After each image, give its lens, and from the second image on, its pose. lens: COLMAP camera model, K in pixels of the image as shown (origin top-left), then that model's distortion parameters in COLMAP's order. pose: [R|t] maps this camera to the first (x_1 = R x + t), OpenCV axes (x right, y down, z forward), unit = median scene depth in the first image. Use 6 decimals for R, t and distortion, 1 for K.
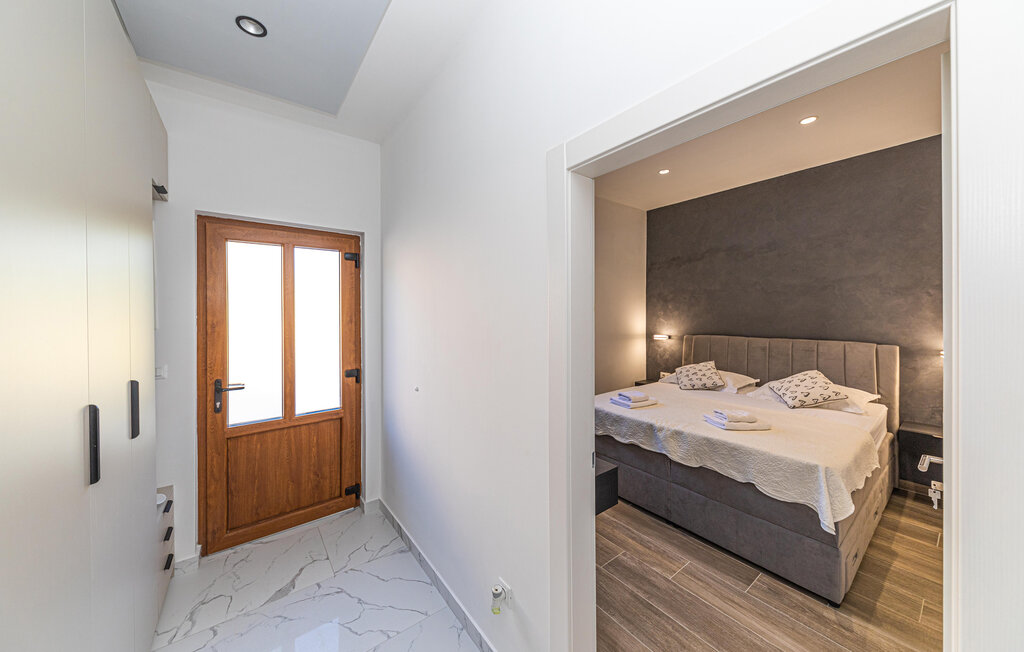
lens RADIAL K [[351.9, 0, 510.4], [0, 351.9, 315.8], [0, 0, 1]] dist [-0.006801, -0.000271]
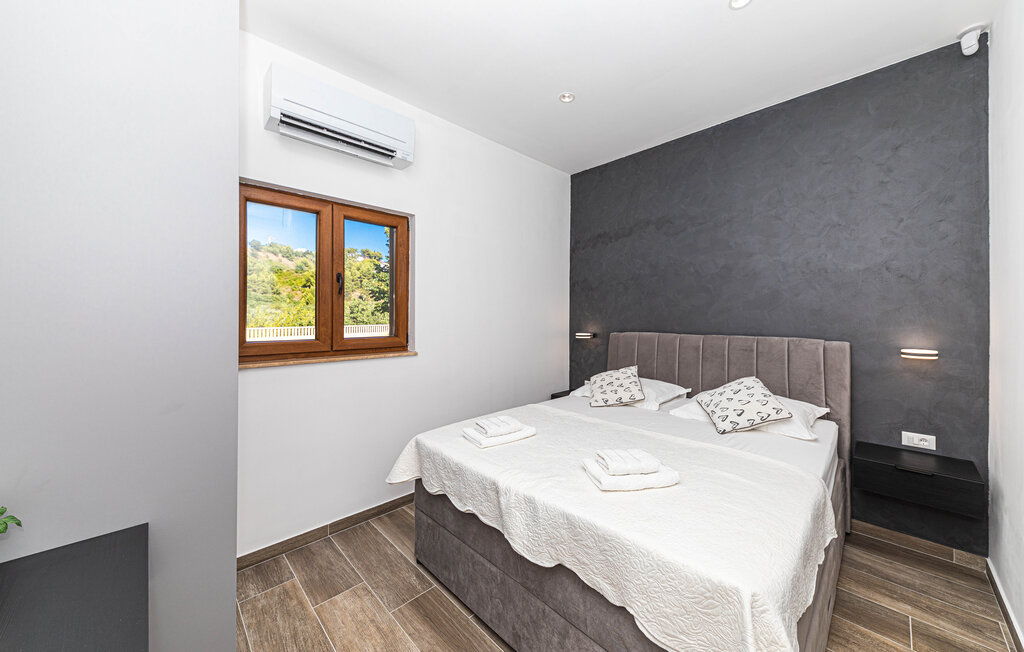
lens RADIAL K [[357.6, 0, 560.9], [0, 357.6, 319.1], [0, 0, 1]] dist [0.000405, -0.000551]
pose [[0.980942, 0.002991, 0.194276, 0.323812], [-0.003024, 0.999995, -0.000126, 0.035478], [-0.194275, -0.000464, 0.980947, 0.336600]]
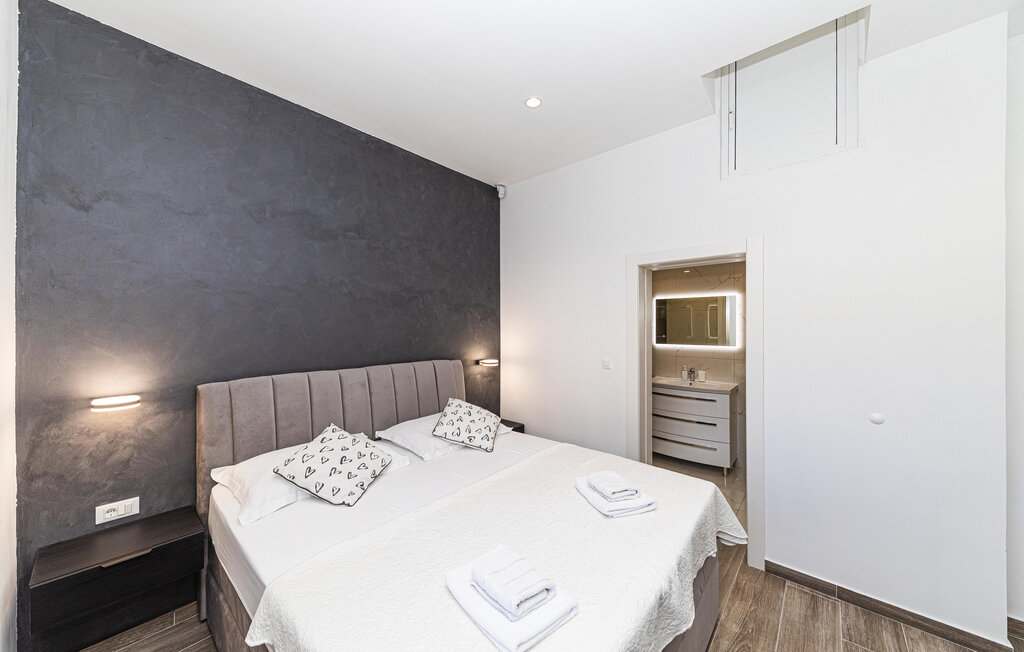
lens RADIAL K [[357.6, 0, 510.7], [0, 357.6, 324.4], [0, 0, 1]] dist [0.000405, -0.000551]
pose [[-0.204565, 0.003640, 0.978846, 0.012183], [0.009119, 0.999957, -0.001813, -0.017553], [-0.978810, 0.008555, -0.204589, 1.007142]]
